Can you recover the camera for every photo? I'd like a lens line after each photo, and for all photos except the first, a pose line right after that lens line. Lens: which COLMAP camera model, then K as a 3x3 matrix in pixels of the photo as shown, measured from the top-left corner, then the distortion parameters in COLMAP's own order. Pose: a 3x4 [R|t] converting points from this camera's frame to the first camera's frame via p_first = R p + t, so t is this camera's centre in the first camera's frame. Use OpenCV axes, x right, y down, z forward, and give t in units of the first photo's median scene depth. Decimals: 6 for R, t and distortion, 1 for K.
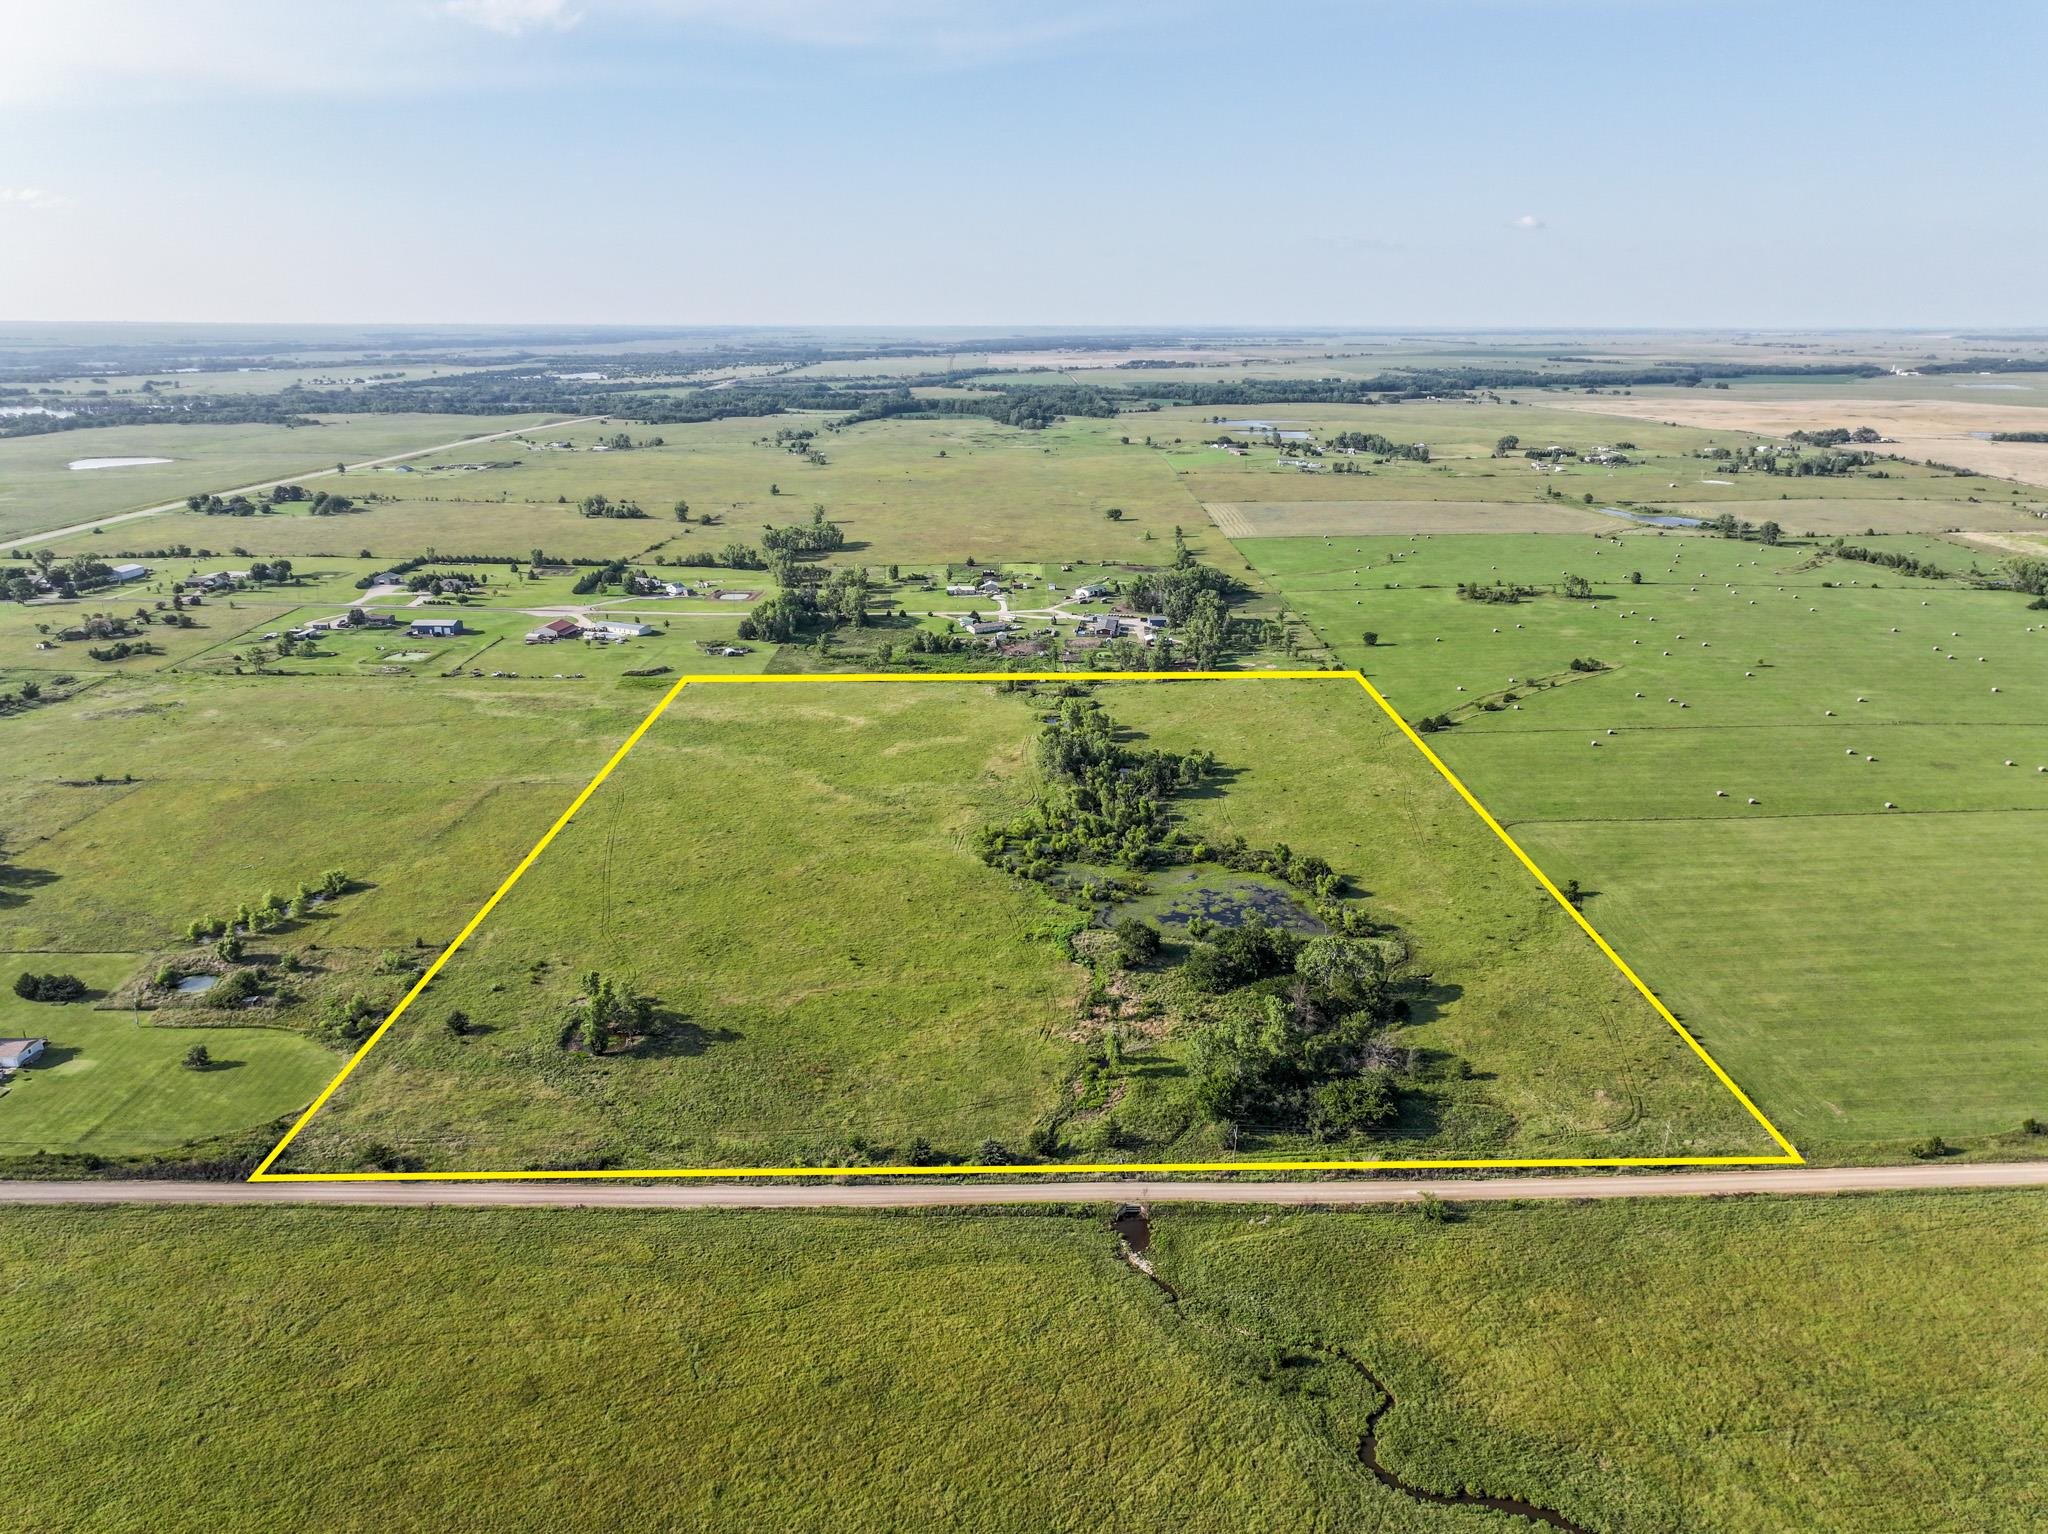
lens RADIAL K [[1438.6, 0, 1032.7], [0, 1438.6, 764.4], [0, 0, 1]] dist [-0.006066, 0.025599]
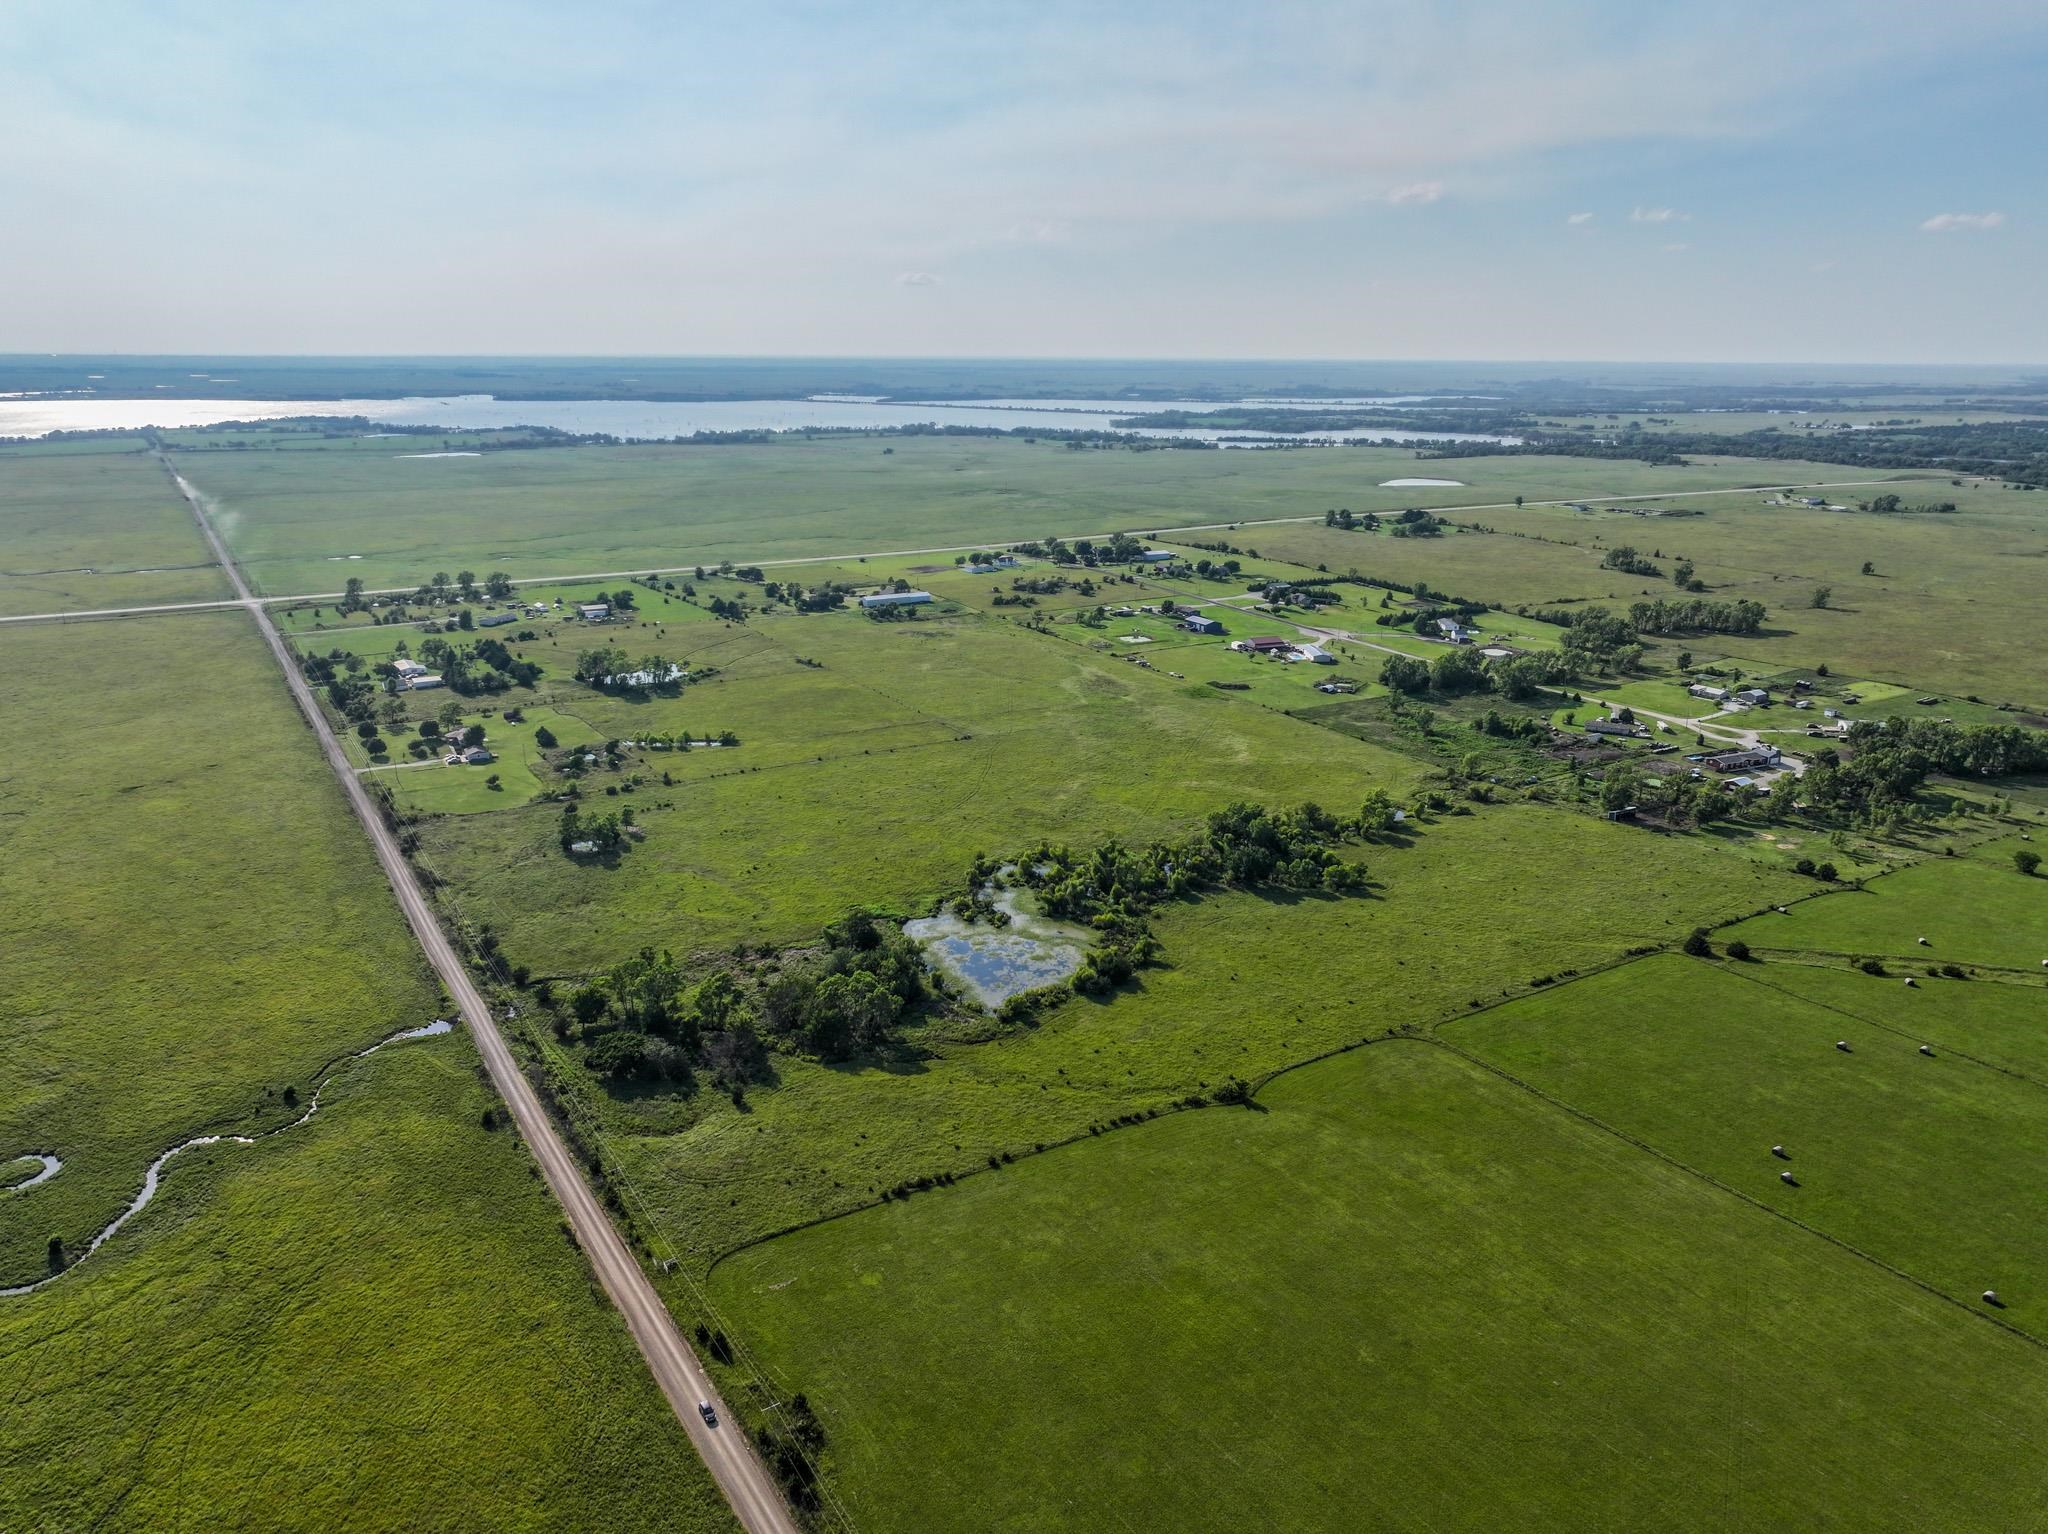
lens RADIAL K [[1438.6, 0, 1032.7], [0, 1438.6, 764.4], [0, 0, 1]] dist [-0.006066, 0.025599]
pose [[0.505192, 0.239609, -0.829077, 0.799421], [-0.260990, 0.958118, 0.117870, -0.130957], [0.822597, 0.156834, 0.546569, 0.366869]]
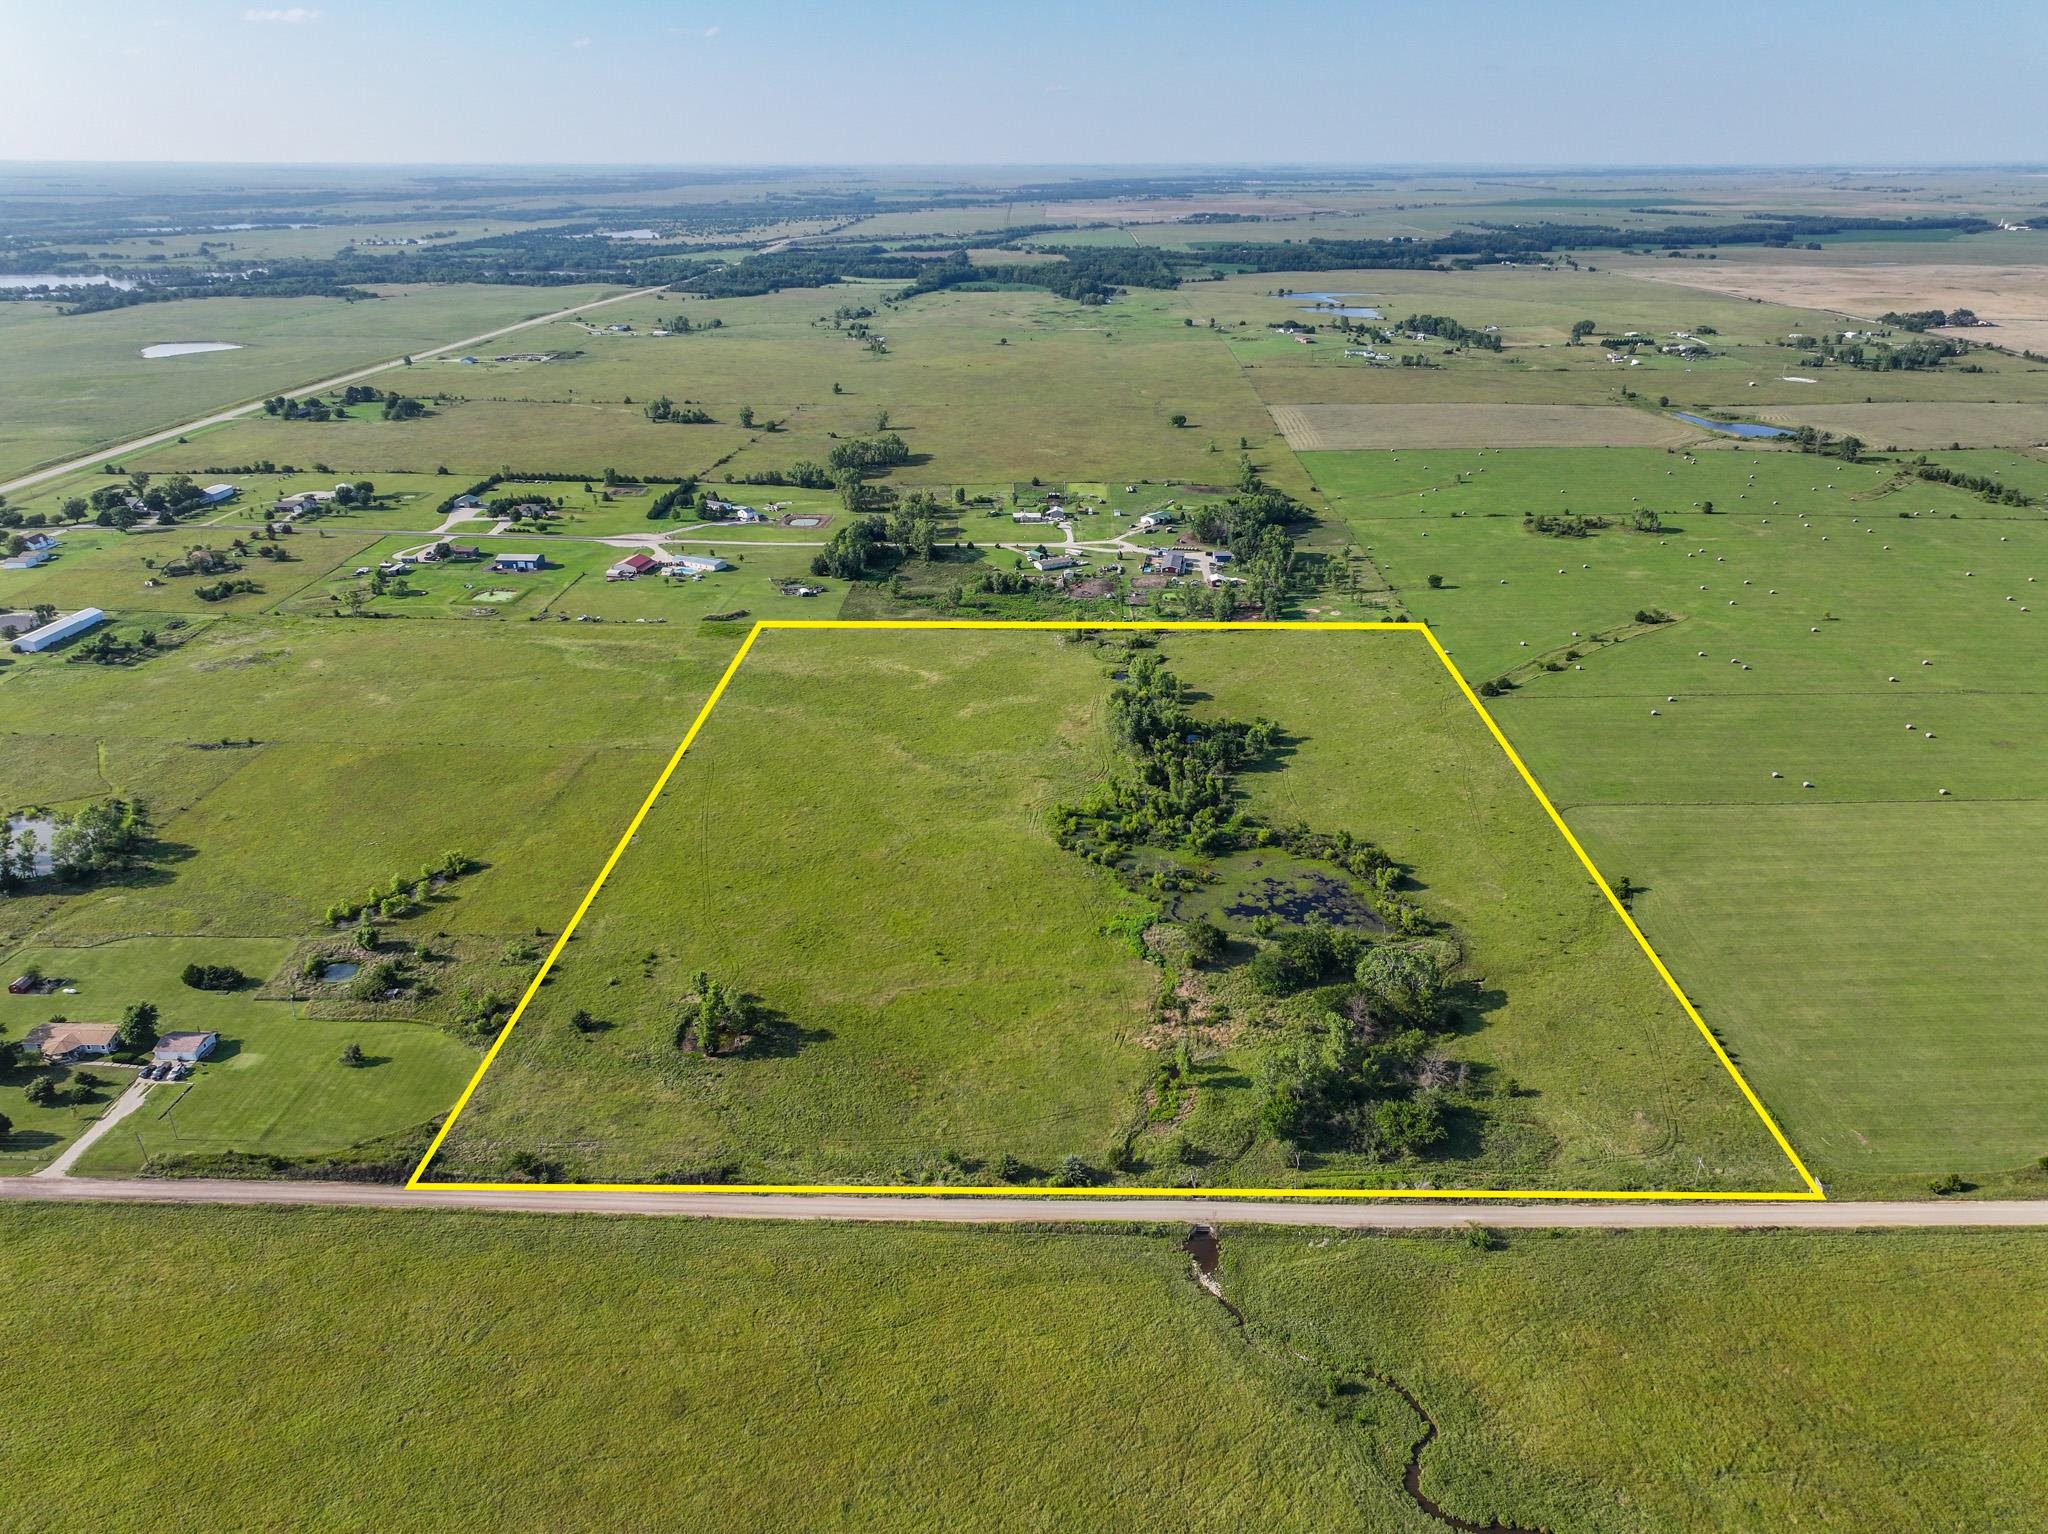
lens RADIAL K [[1438.6, 0, 1032.7], [0, 1438.6, 764.4], [0, 0, 1]] dist [-0.006066, 0.025599]
pose [[0.999310, 0.012239, -0.035054, -0.014639], [-0.008638, 0.994841, 0.101077, -0.086581], [0.036111, -0.100704, 0.994261, -0.036303]]
